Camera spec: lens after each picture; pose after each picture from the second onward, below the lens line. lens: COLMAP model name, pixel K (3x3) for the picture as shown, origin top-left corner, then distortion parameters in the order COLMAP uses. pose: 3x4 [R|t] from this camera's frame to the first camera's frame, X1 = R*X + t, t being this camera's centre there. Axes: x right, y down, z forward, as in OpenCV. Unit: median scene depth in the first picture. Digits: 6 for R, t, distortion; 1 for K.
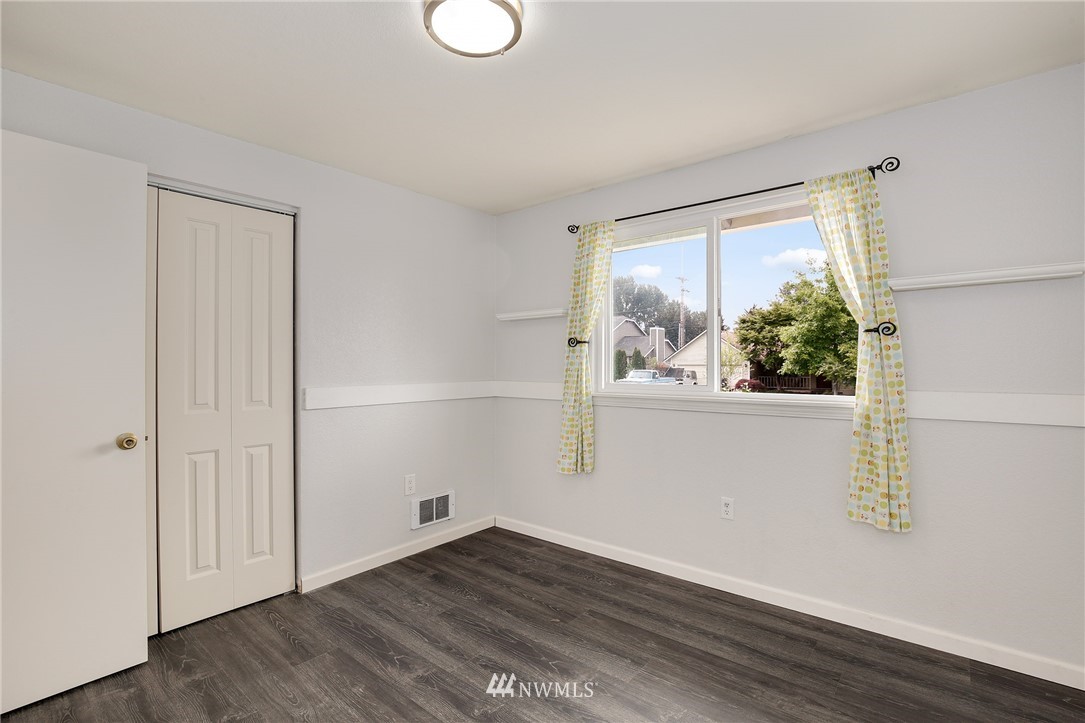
lens RADIAL K [[495.3, 0, 550.4], [0, 495.3, 362.1], [0, 0, 1]] dist [-0.030508, 0.004666]
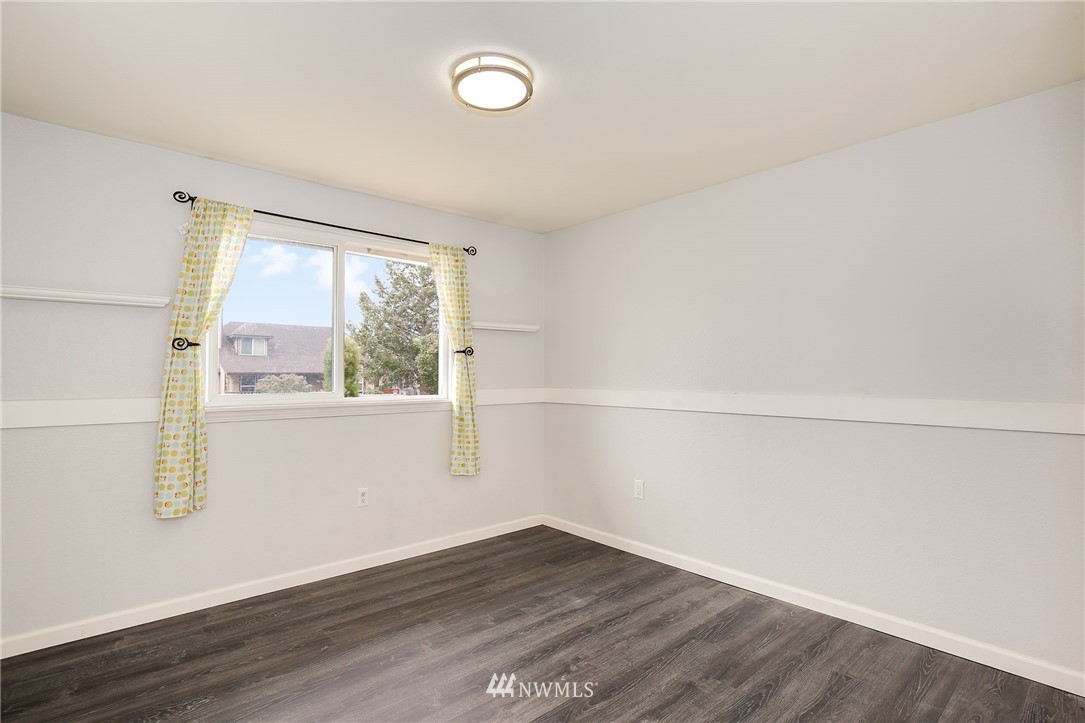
lens RADIAL K [[504.9, 0, 553.7], [0, 504.9, 363.4], [0, 0, 1]] dist [-0.035343, 0.005821]
pose [[0.164691, 0.021781, 0.986105, -0.740095], [-0.003707, 0.999763, -0.021464, 0.005544], [-0.986338, -0.000121, 0.164733, 0.364396]]
